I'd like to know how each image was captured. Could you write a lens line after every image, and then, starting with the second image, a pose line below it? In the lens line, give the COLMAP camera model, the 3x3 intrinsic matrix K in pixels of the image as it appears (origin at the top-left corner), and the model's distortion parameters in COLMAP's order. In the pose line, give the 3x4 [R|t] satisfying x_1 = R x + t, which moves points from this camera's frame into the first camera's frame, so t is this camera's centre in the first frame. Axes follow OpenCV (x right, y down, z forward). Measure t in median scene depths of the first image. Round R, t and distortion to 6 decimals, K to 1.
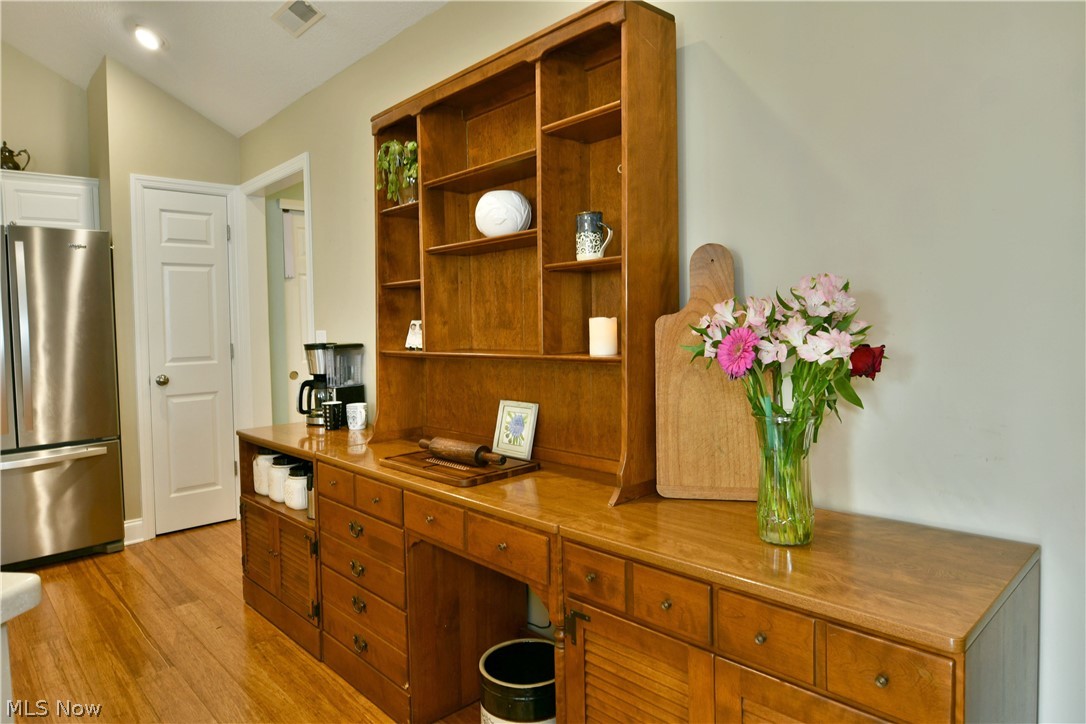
lens RADIAL K [[663.5, 0, 540.0], [0, 663.5, 343.4], [0, 0, 1]] dist [-0.034372, -0.001533]
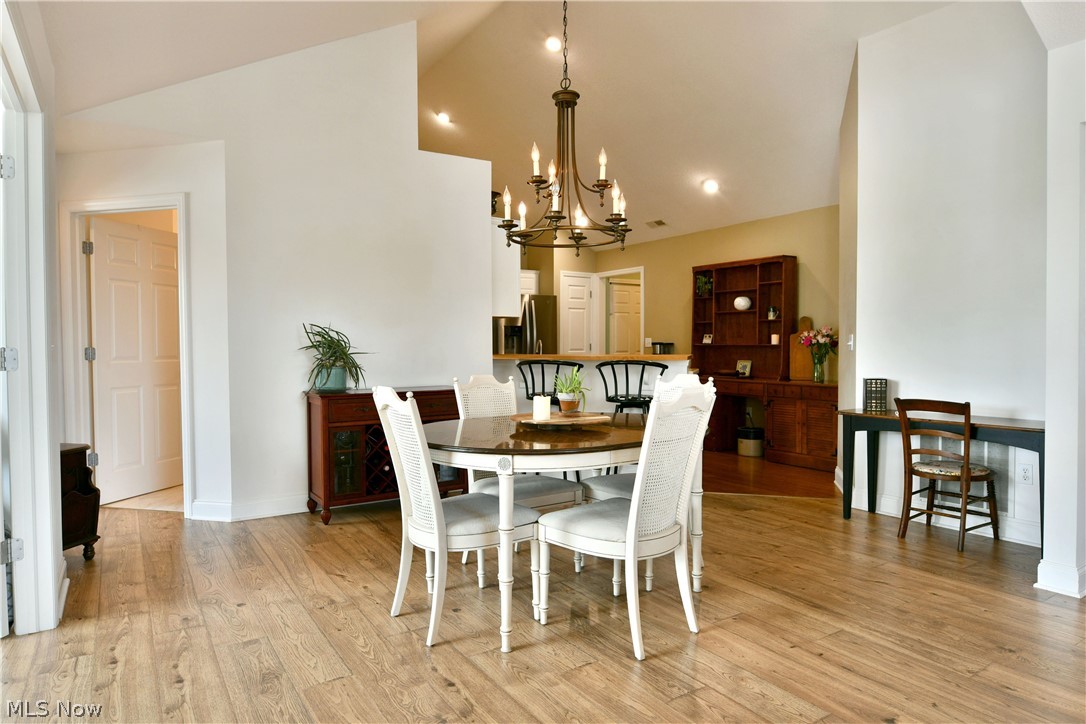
lens RADIAL K [[663.6, 0, 537.9], [0, 663.6, 353.8], [0, 0, 1]] dist [-0.012101, -0.002546]
pose [[0.984032, 0.024570, -0.176290, -0.519074], [-0.026545, 0.999608, -0.008851, 0.128354], [0.176003, 0.013389, 0.984299, -2.700074]]
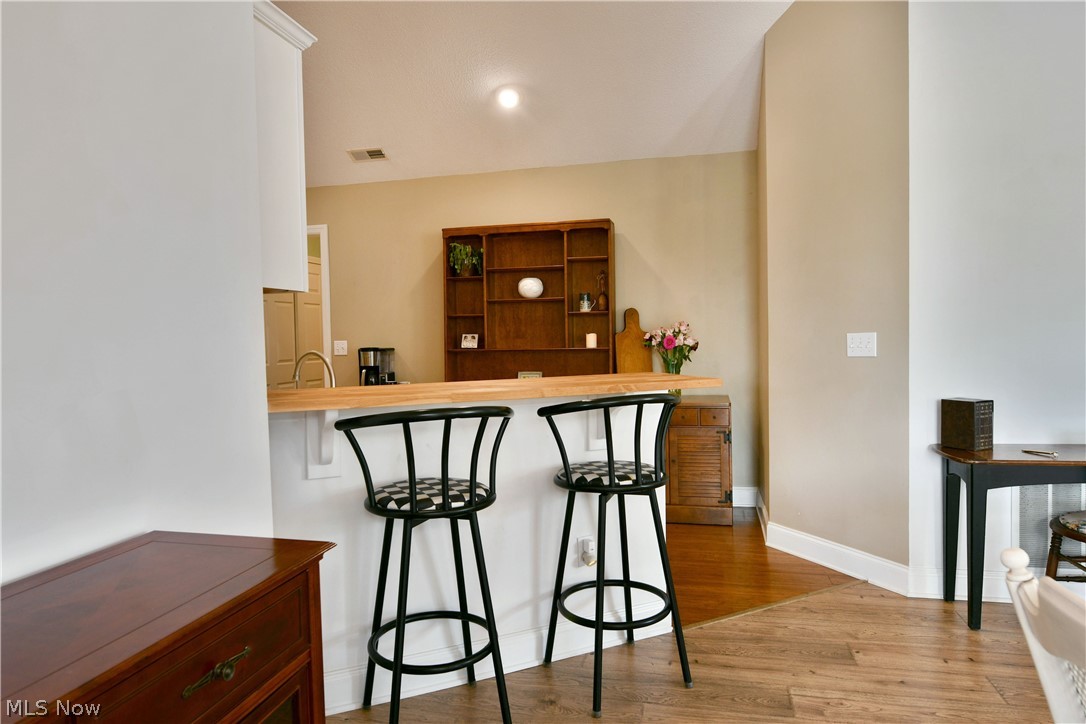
lens RADIAL K [[663.6, 0, 537.9], [0, 663.6, 353.8], [0, 0, 1]] dist [-0.012101, -0.002546]
pose [[0.827718, -0.008719, 0.561077, -1.425540], [0.016563, 0.999823, -0.008897, 0.056722], [-0.560900, 0.016658, 0.827716, -0.970254]]
